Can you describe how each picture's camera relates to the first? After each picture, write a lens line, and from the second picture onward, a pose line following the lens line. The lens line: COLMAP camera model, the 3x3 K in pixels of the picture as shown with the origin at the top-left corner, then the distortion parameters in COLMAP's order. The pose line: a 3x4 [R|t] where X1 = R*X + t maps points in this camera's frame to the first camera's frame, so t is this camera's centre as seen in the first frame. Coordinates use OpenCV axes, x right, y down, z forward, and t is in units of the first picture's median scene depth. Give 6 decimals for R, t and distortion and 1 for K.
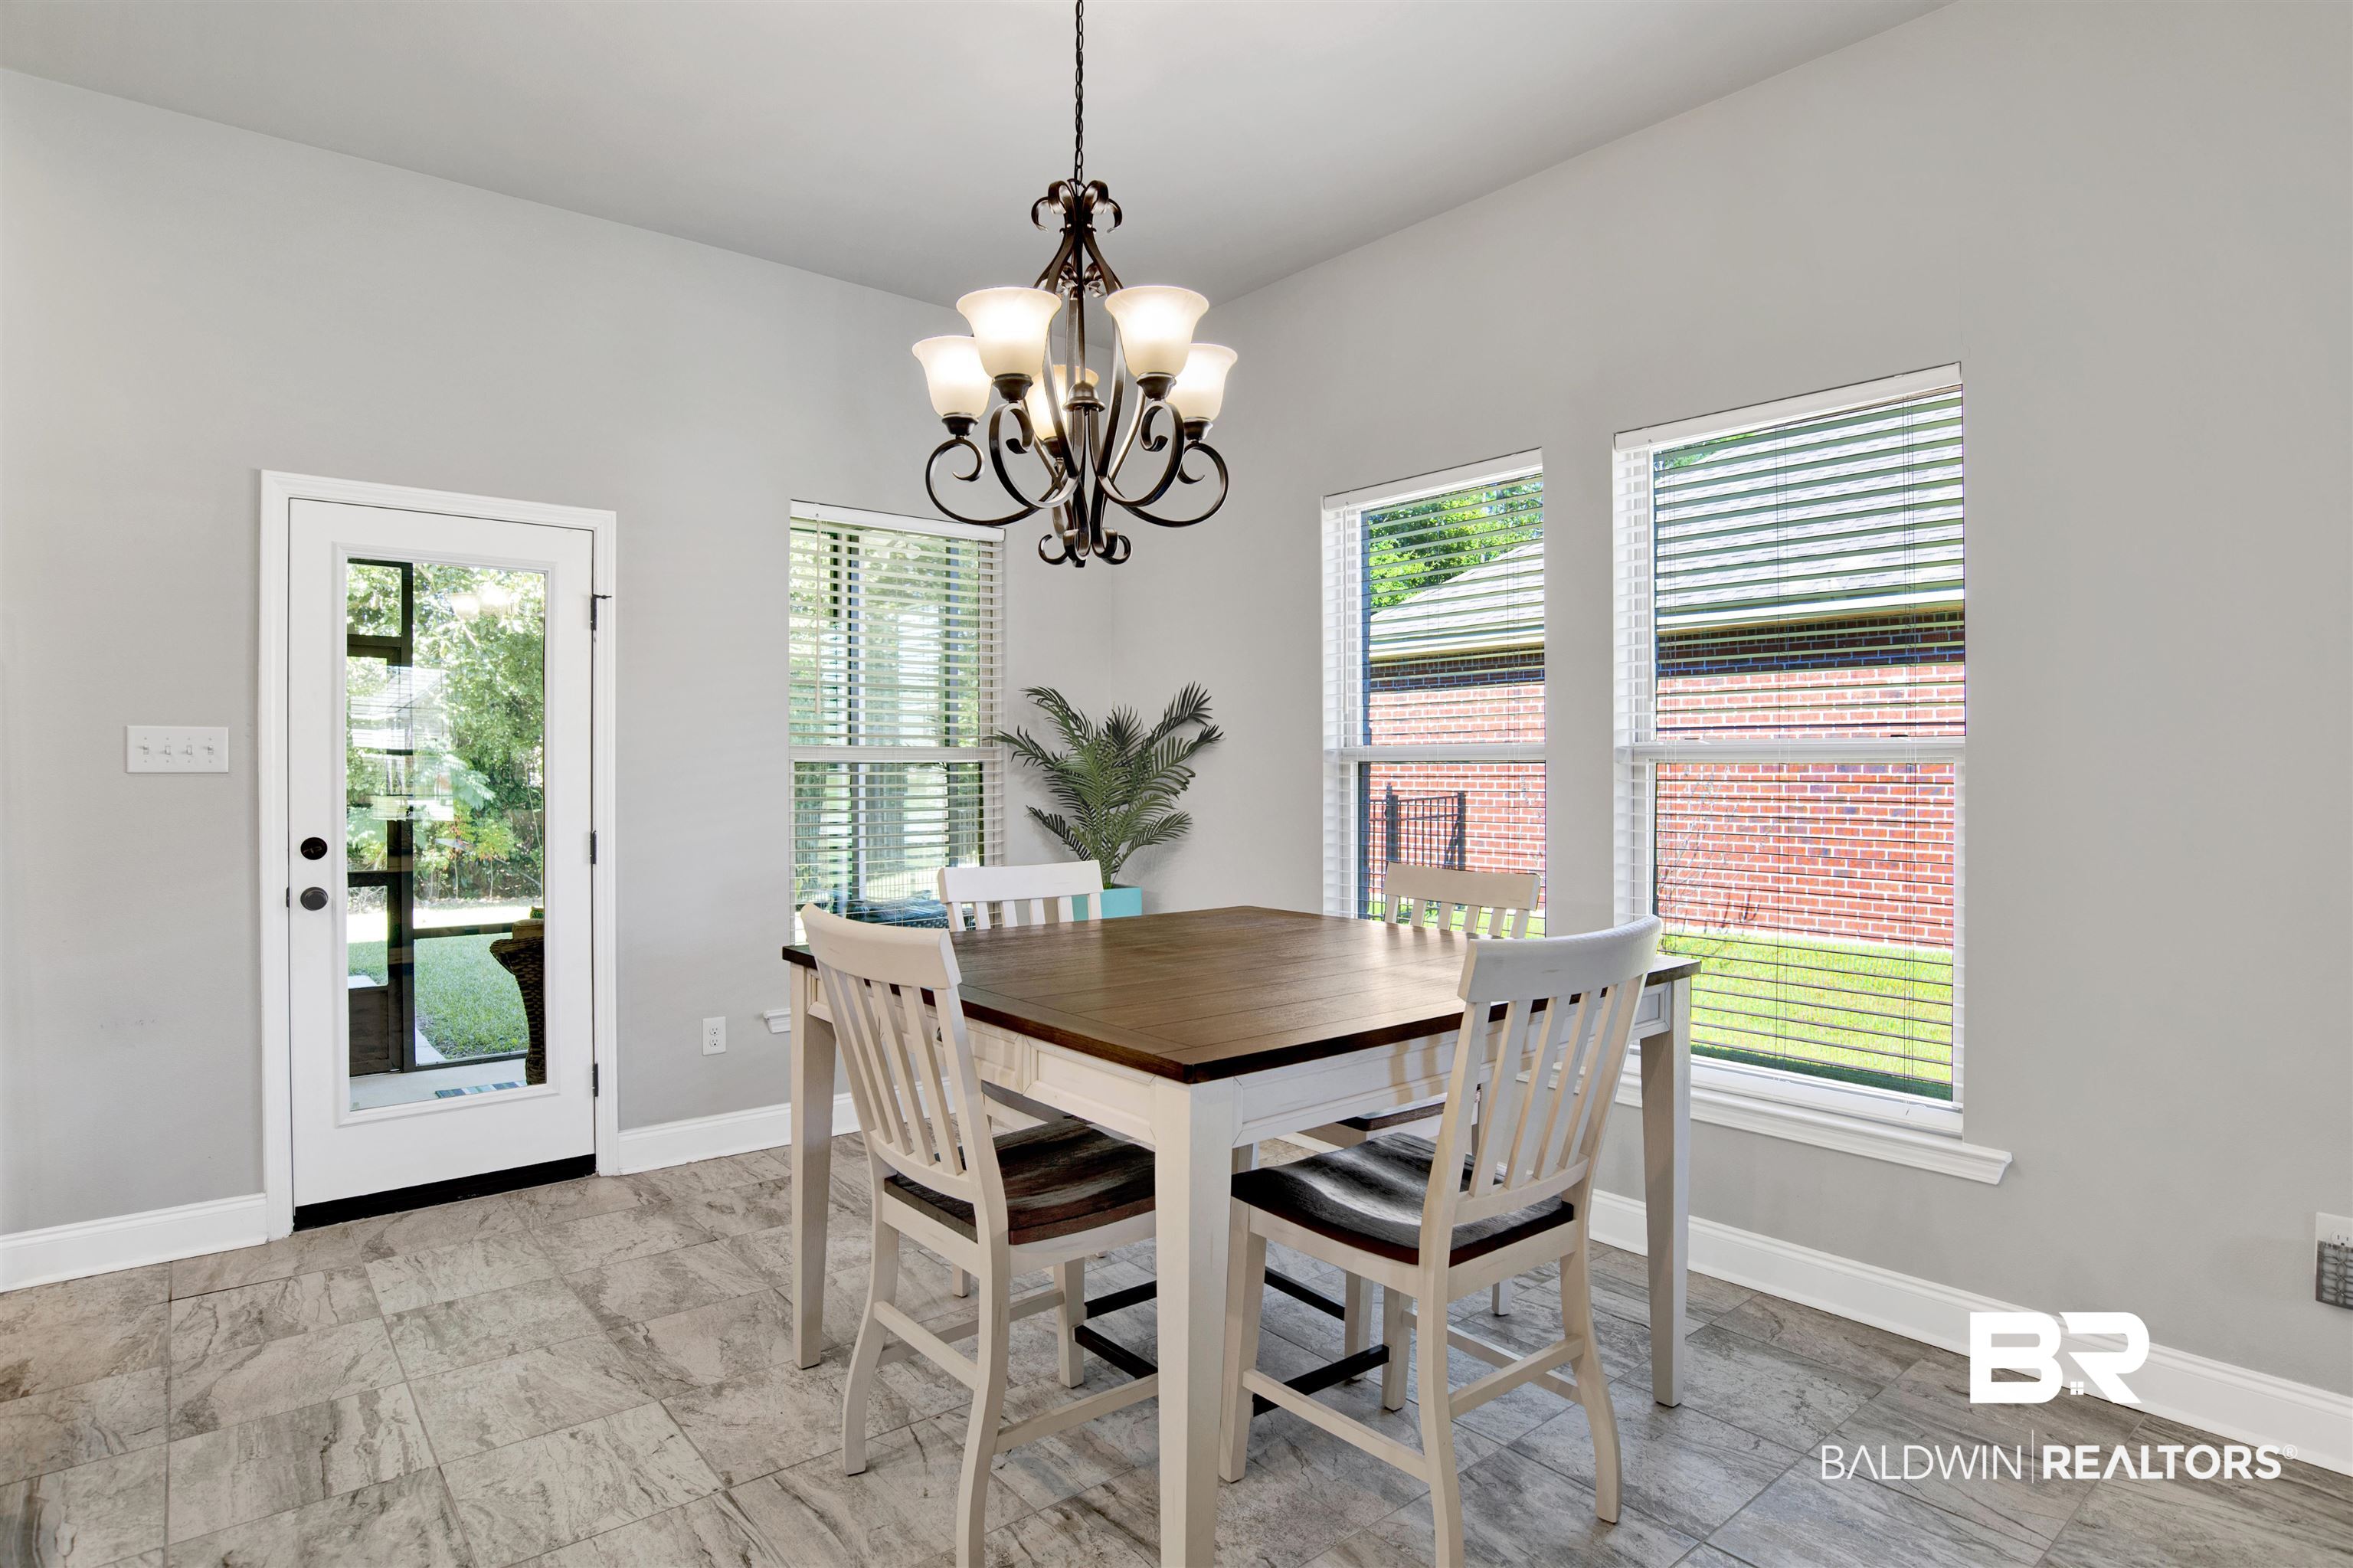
lens RADIAL K [[1248.1, 0, 1191.4], [0, 1248.1, 775.0], [0, 0, 1]] dist [-0.061231, 0.023536]
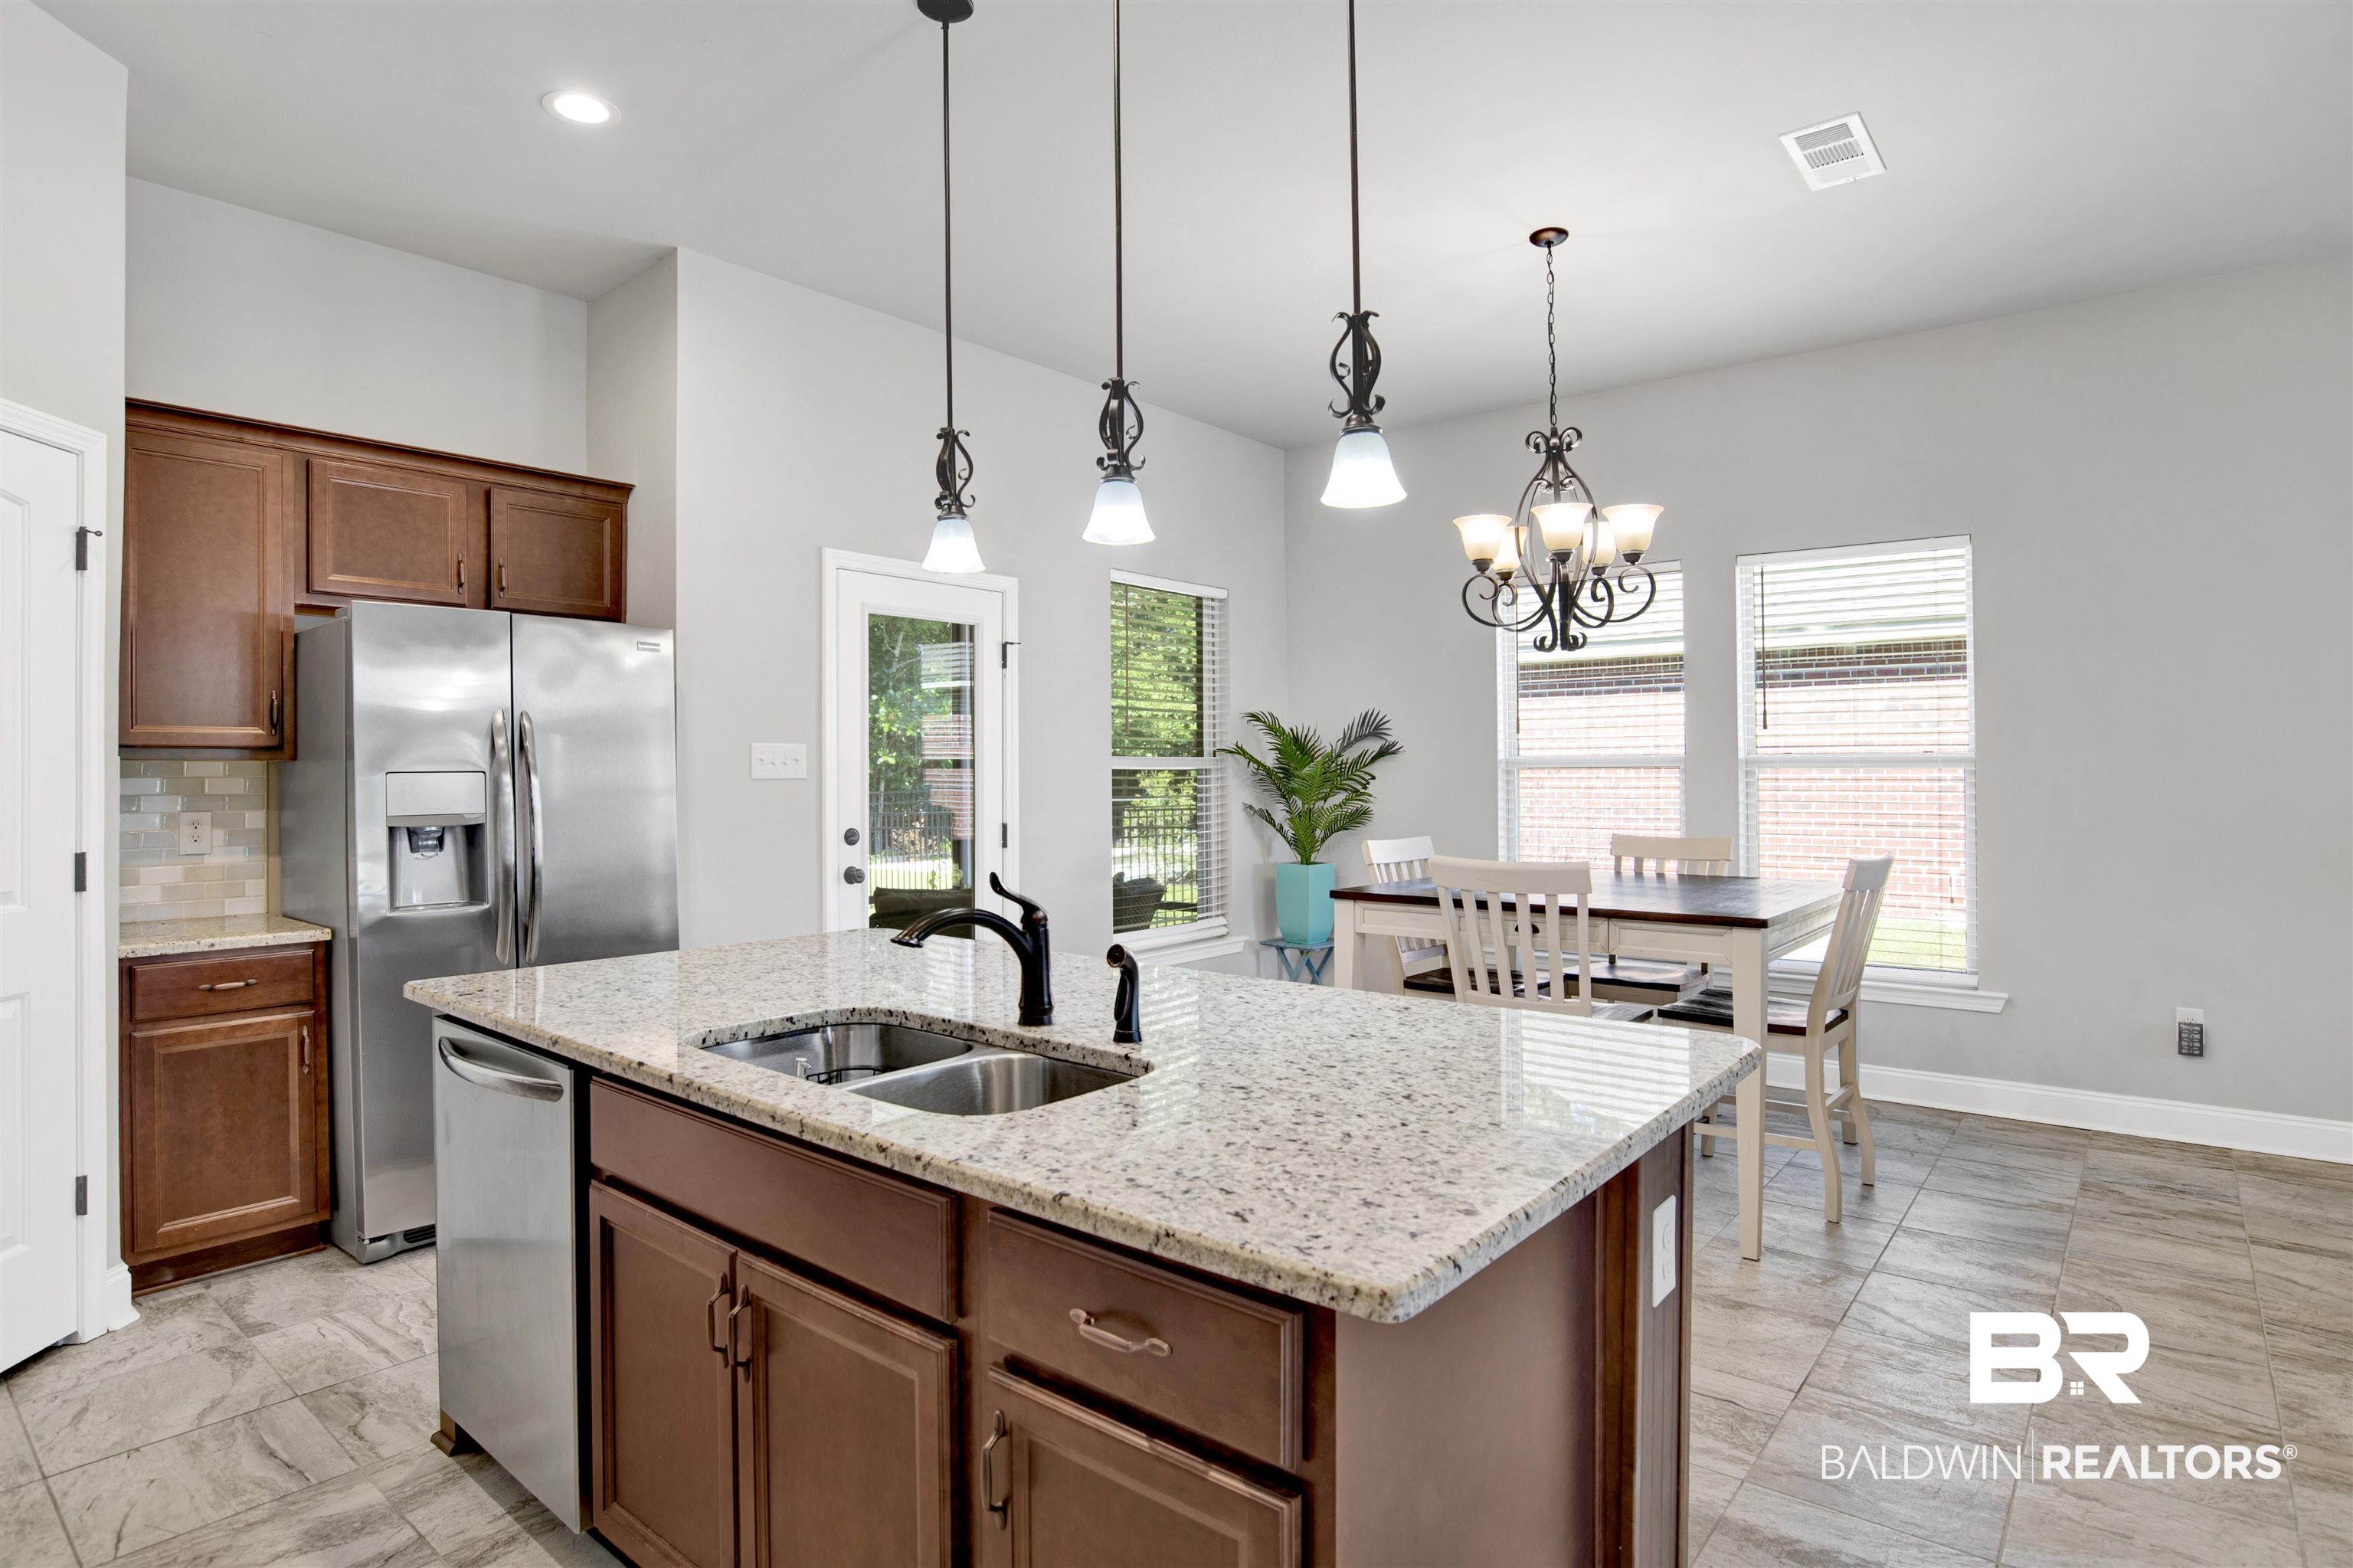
lens RADIAL K [[1248.1, 0, 1191.4], [0, 1248.1, 775.0], [0, 0, 1]] dist [-0.061231, 0.023536]
pose [[0.981899, -0.002452, 0.189389, -0.661178], [0.002699, 0.999996, -0.001047, -0.003636], [-0.189385, 0.001540, 0.981902, -0.407122]]
